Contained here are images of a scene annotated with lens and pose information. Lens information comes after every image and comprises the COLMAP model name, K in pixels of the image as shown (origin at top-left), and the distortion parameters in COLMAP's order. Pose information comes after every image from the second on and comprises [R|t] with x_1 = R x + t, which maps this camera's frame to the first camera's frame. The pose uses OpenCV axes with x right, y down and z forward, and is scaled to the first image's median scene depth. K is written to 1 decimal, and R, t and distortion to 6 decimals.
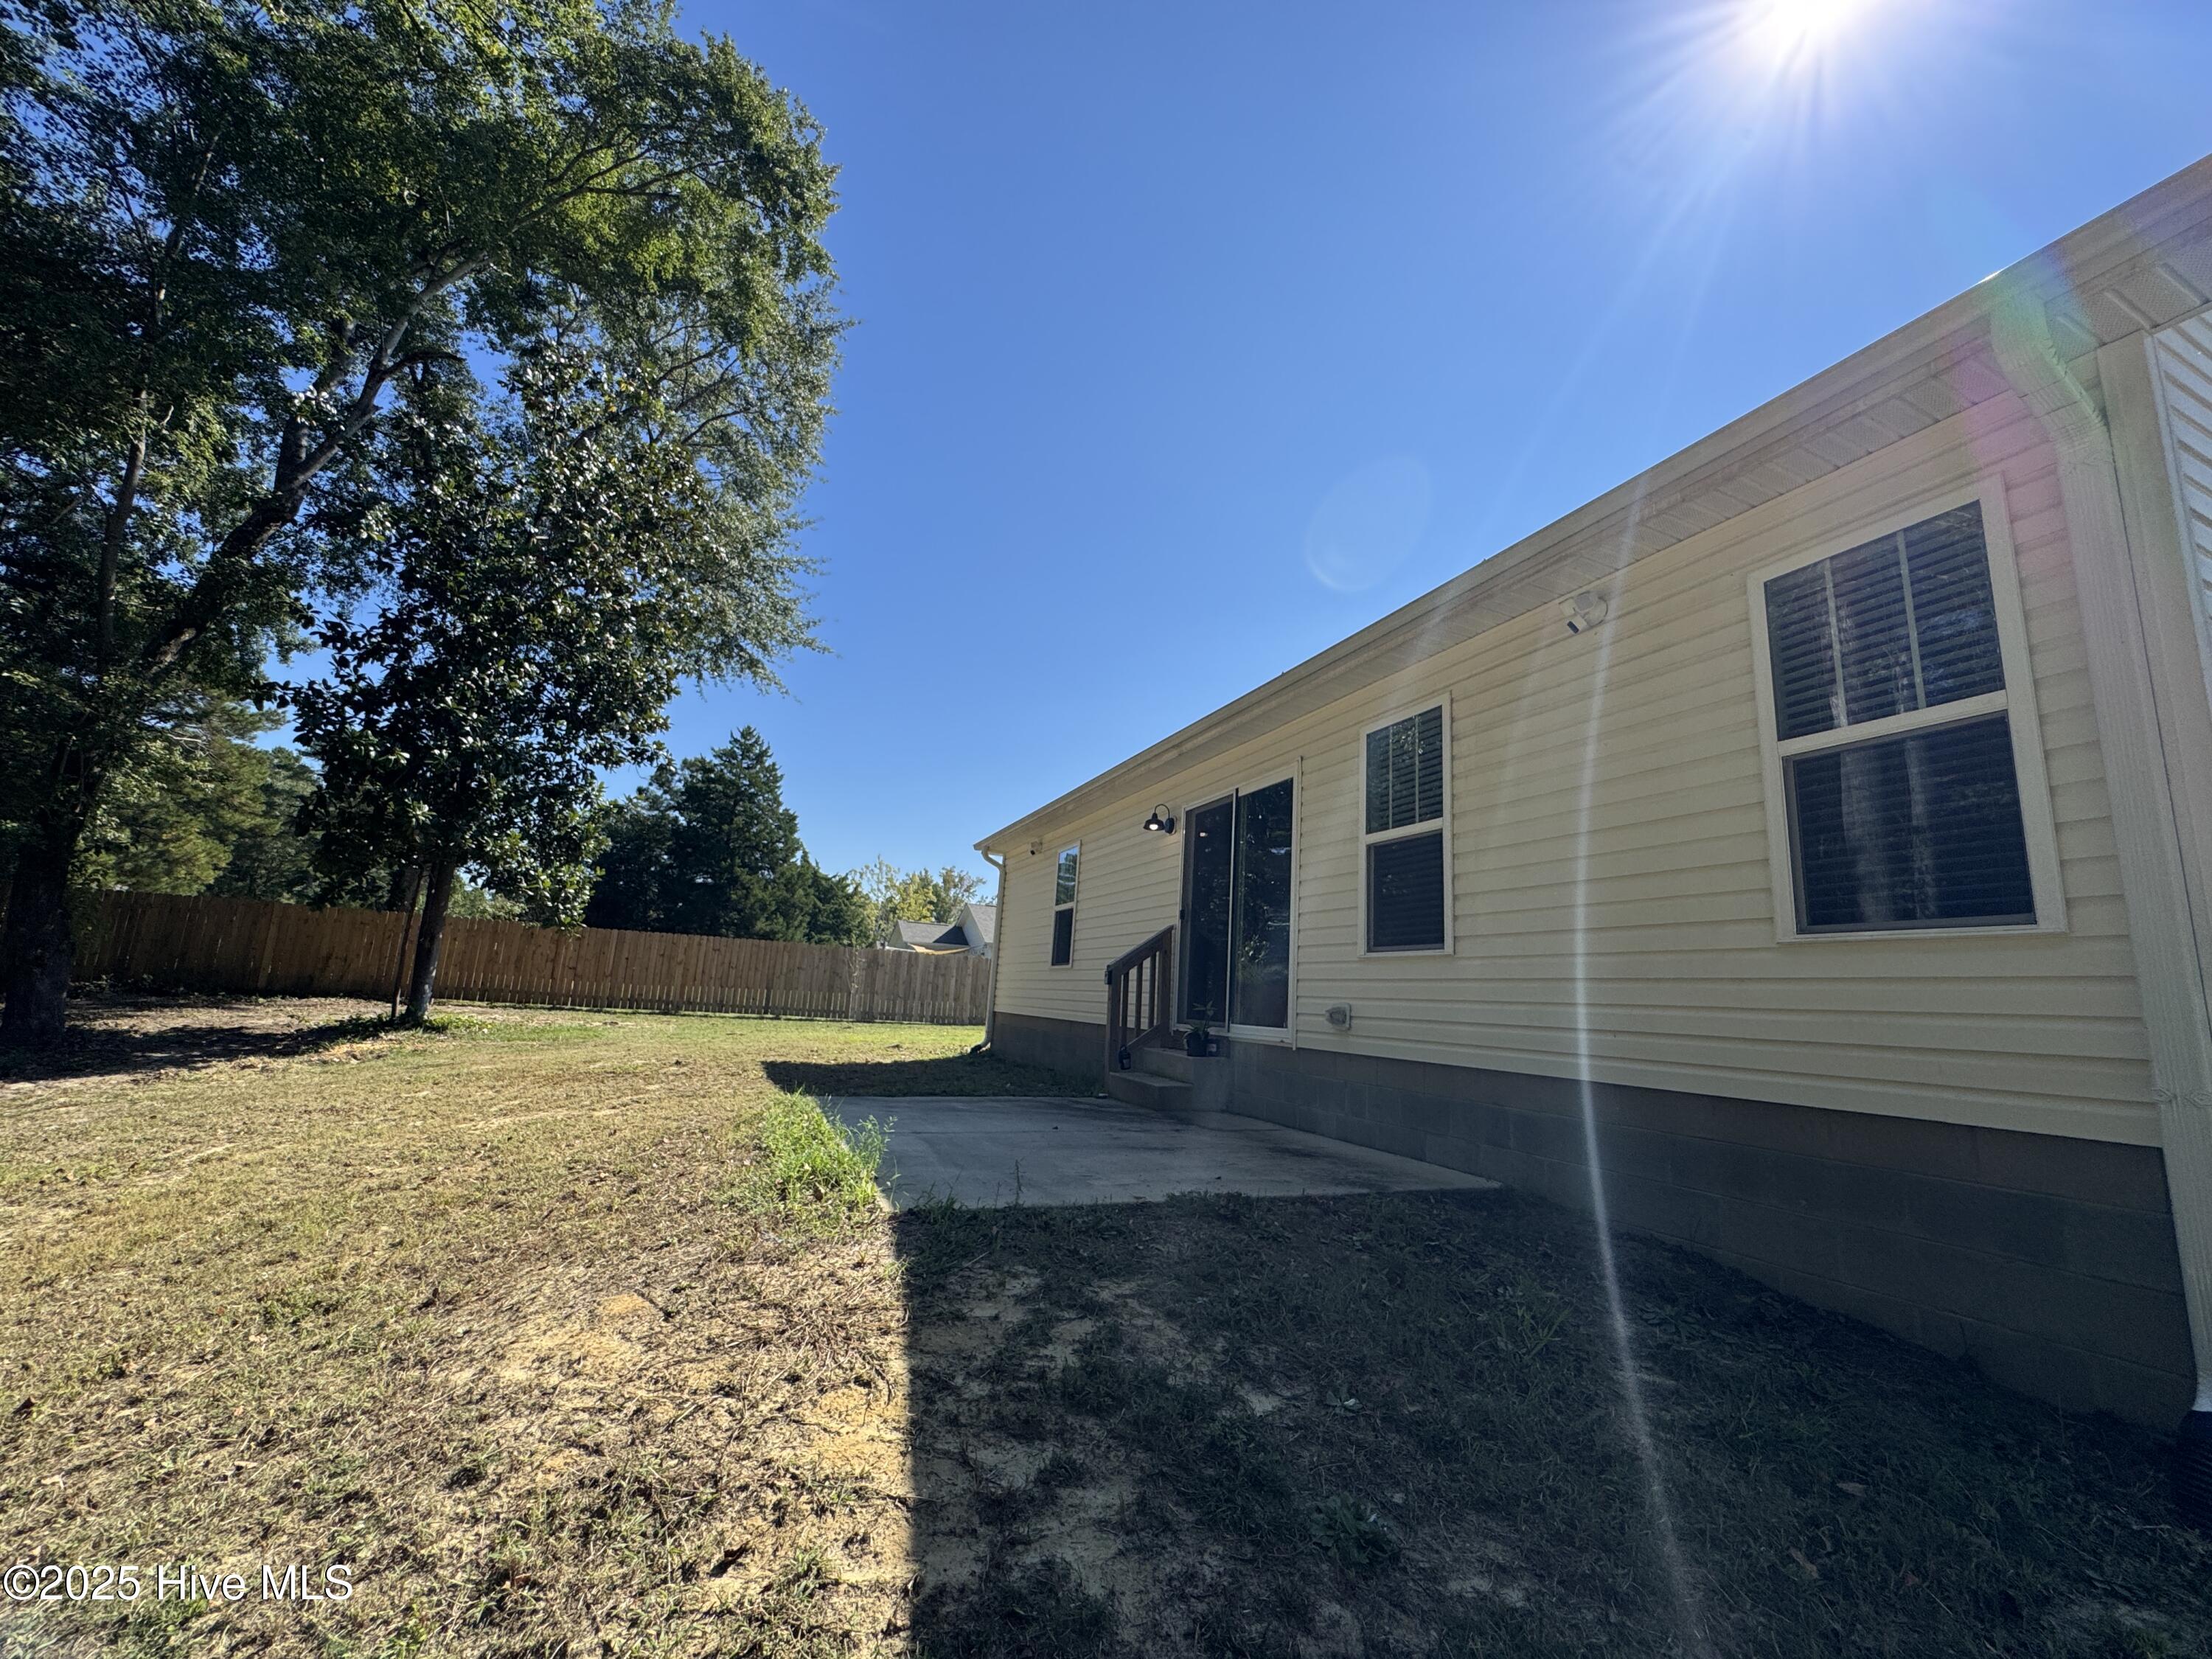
lens RADIAL K [[891.6, 0, 1111.0], [0, 891.6, 833.2], [0, 0, 1]] dist [-0.002466, -0.000064]
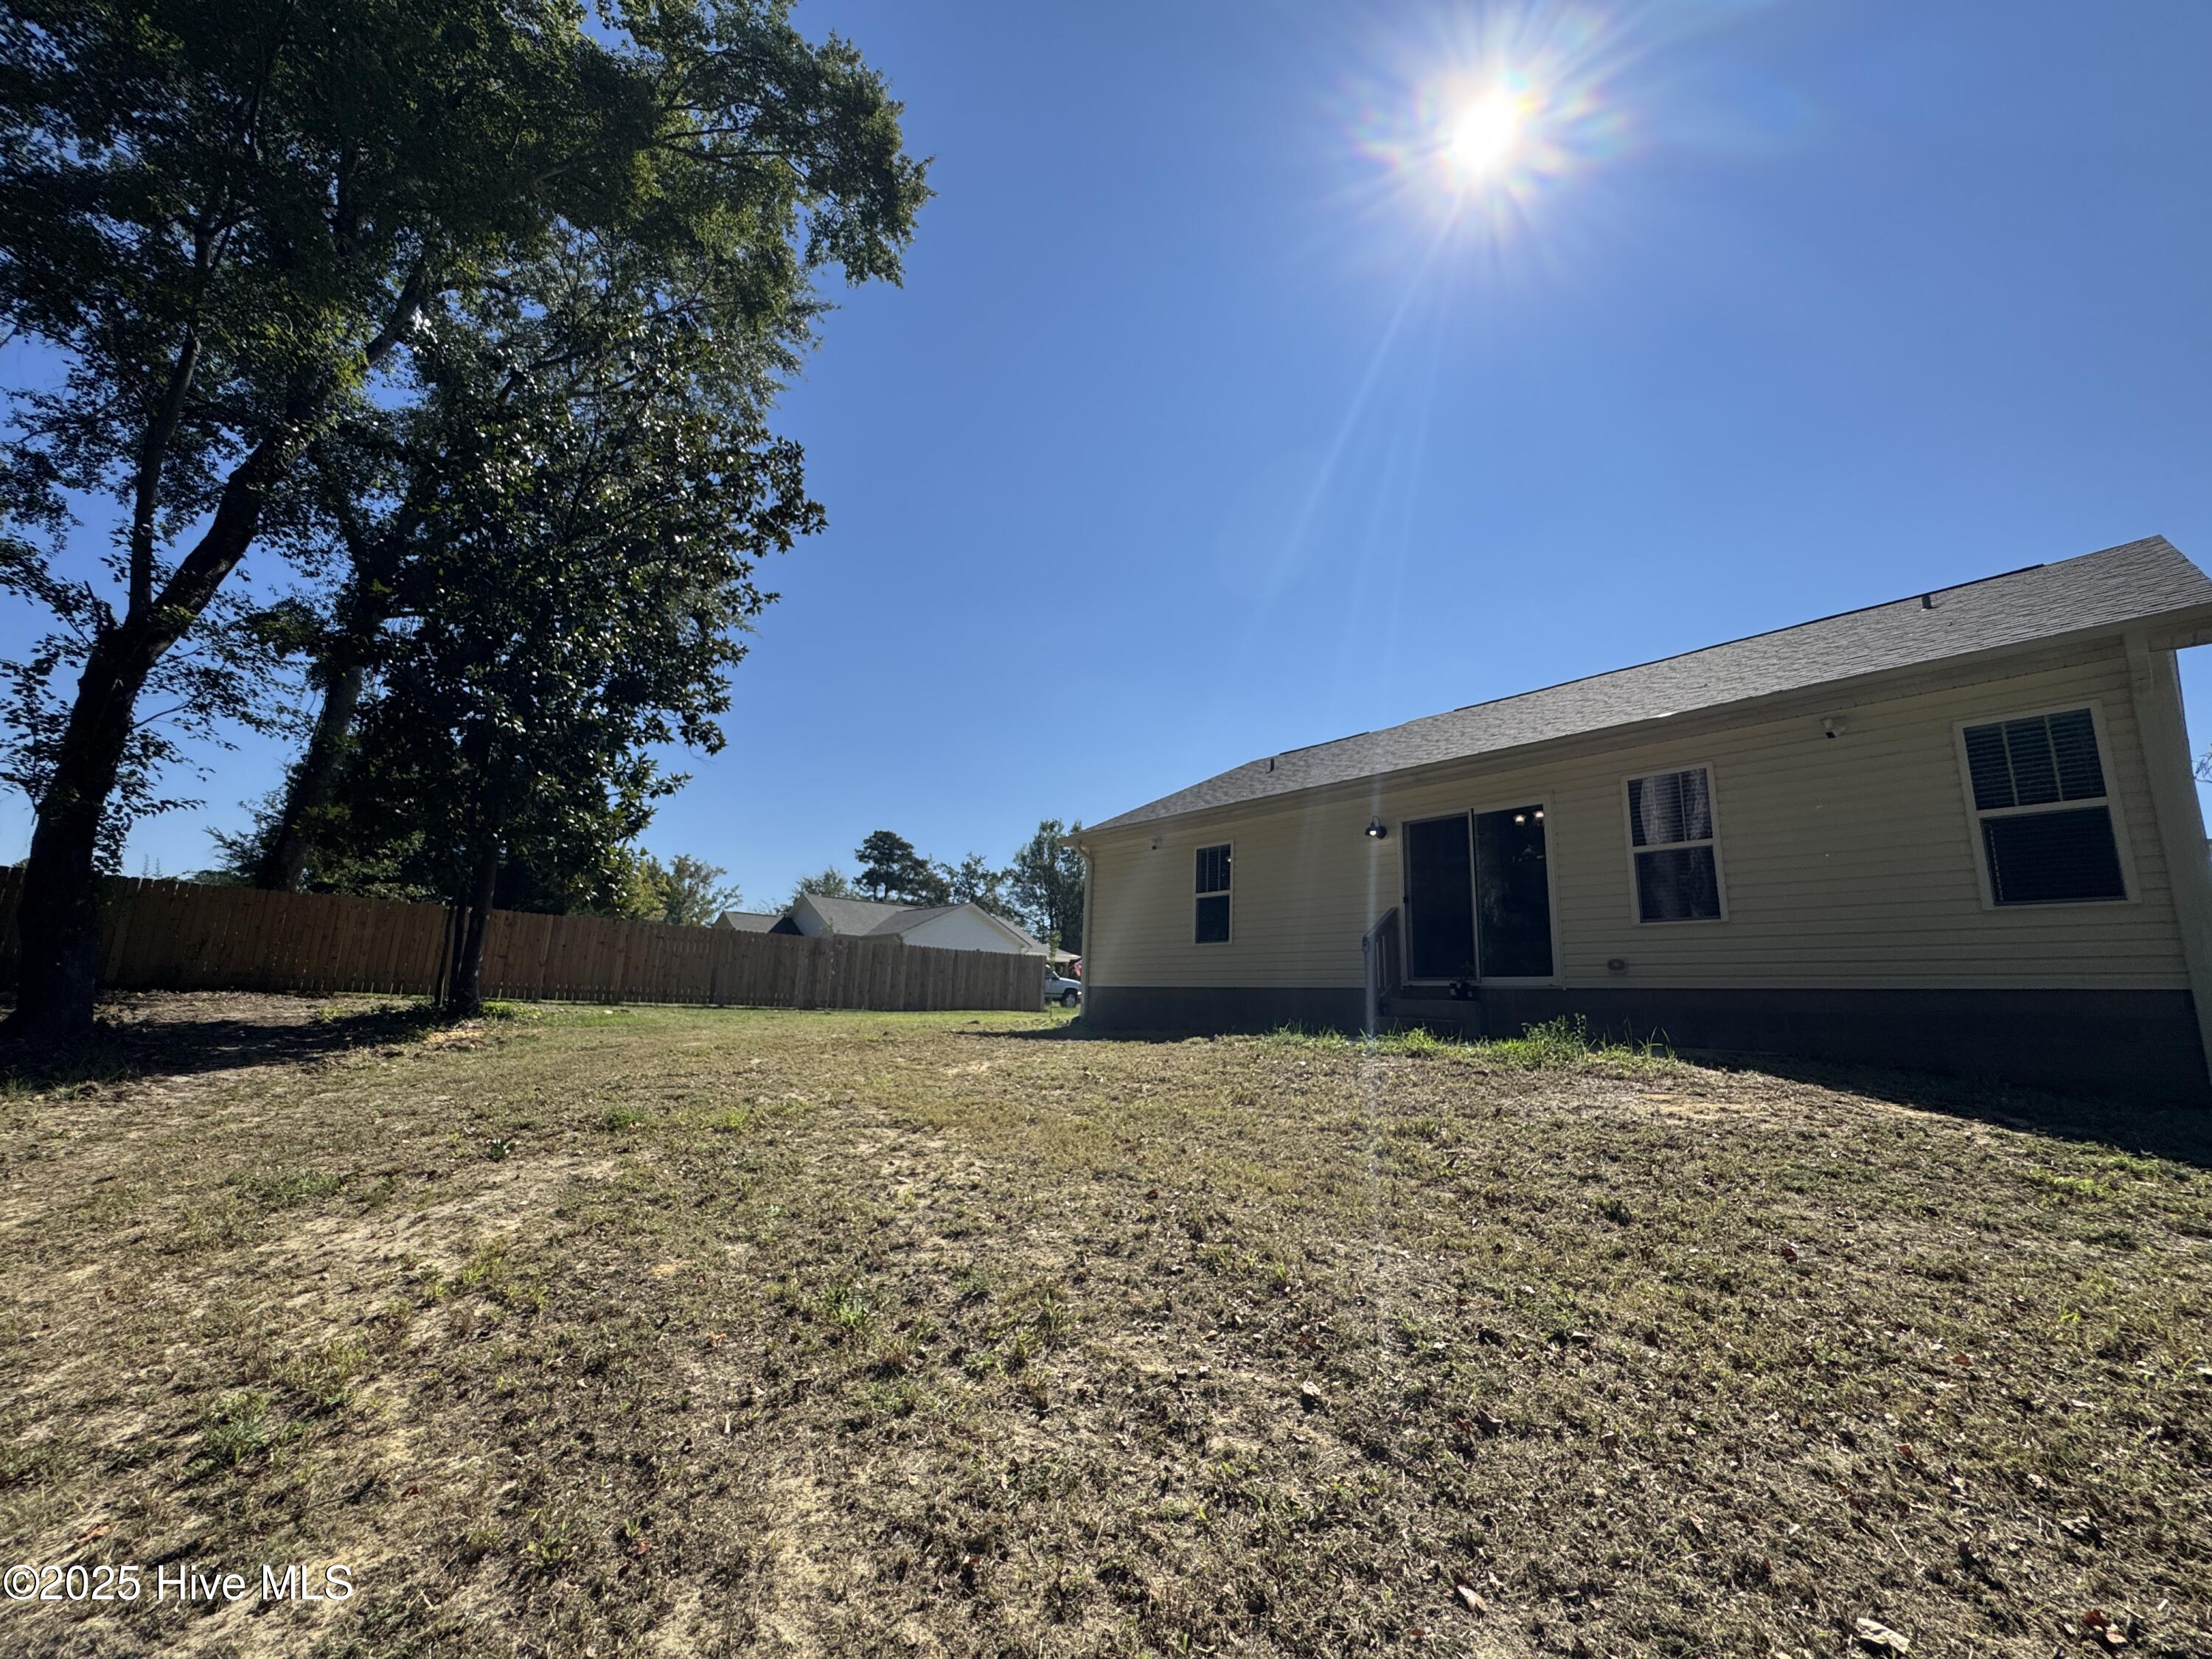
lens RADIAL K [[891.6, 0, 1103.9], [0, 891.6, 833.1], [0, 0, 1]] dist [-0.002466, -0.000064]
pose [[0.951116, 0.036677, 0.306649, -1.106443], [-0.037867, 0.999281, -0.002069, 0.017105], [-0.306504, -0.009644, 0.951820, -0.190671]]
